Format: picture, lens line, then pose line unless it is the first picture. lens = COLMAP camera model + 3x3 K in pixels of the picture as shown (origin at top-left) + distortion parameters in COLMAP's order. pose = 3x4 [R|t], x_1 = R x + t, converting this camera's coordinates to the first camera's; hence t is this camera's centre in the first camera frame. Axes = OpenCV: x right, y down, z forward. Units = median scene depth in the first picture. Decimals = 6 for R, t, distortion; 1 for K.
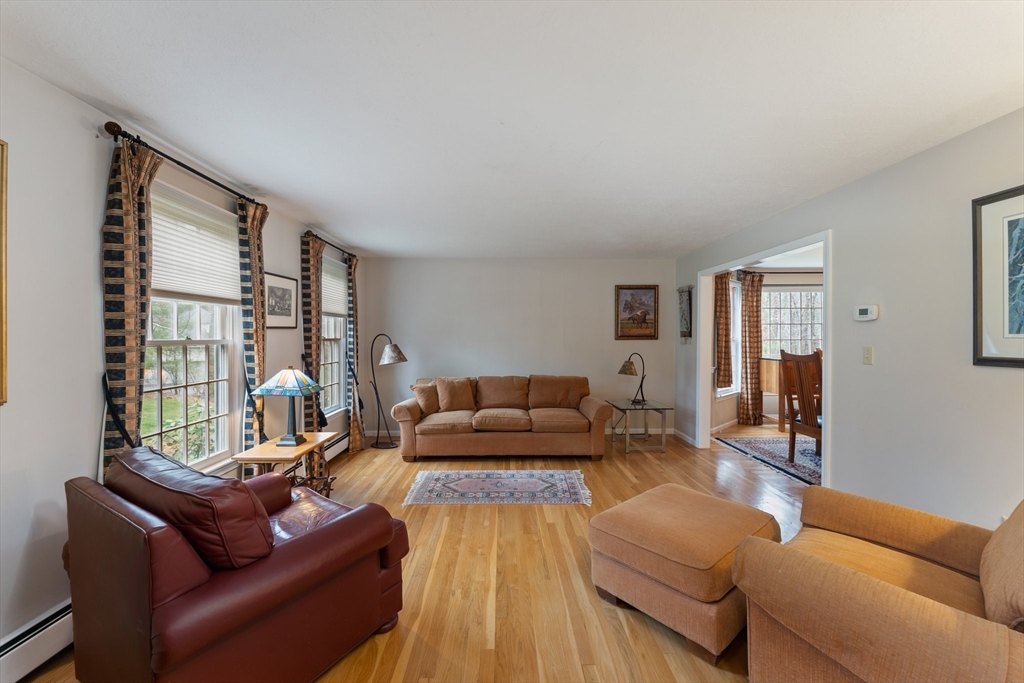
lens RADIAL K [[414.8, 0, 514.6], [0, 414.8, 337.6], [0, 0, 1]] dist [0.000091, -0.001448]
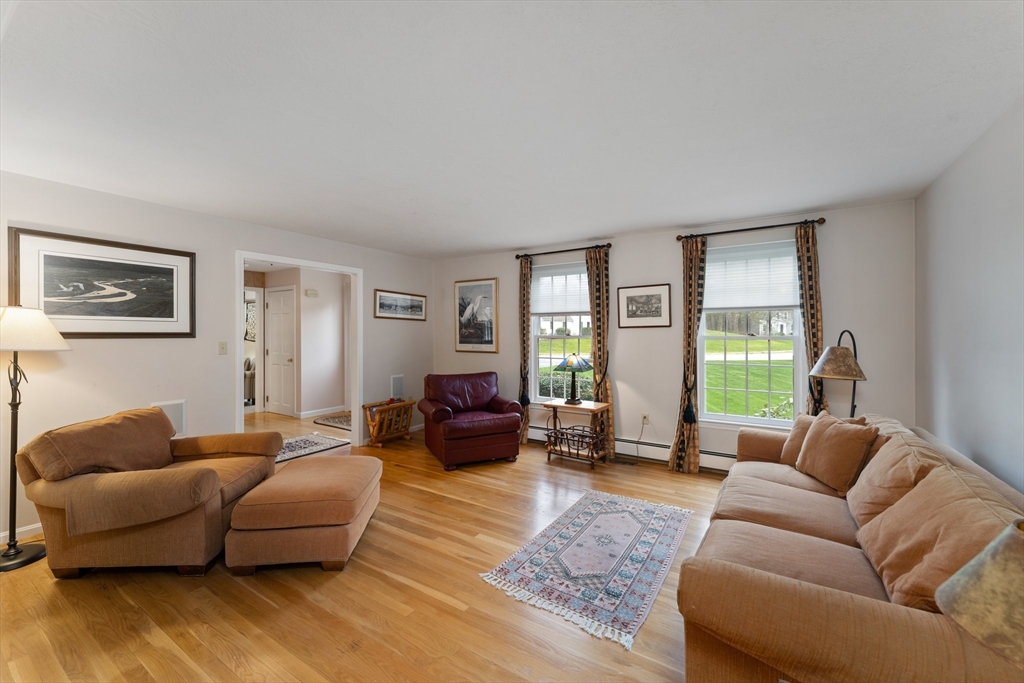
lens RADIAL K [[414.8, 0, 512.7], [0, 414.8, 333.6], [0, 0, 1]] dist [0.000091, -0.001448]
pose [[-0.573957, 0.000192, -0.818886, 0.657551], [-0.000660, 1.000000, 0.000697, -0.003449], [0.818885, 0.000941, -0.573956, 1.312011]]
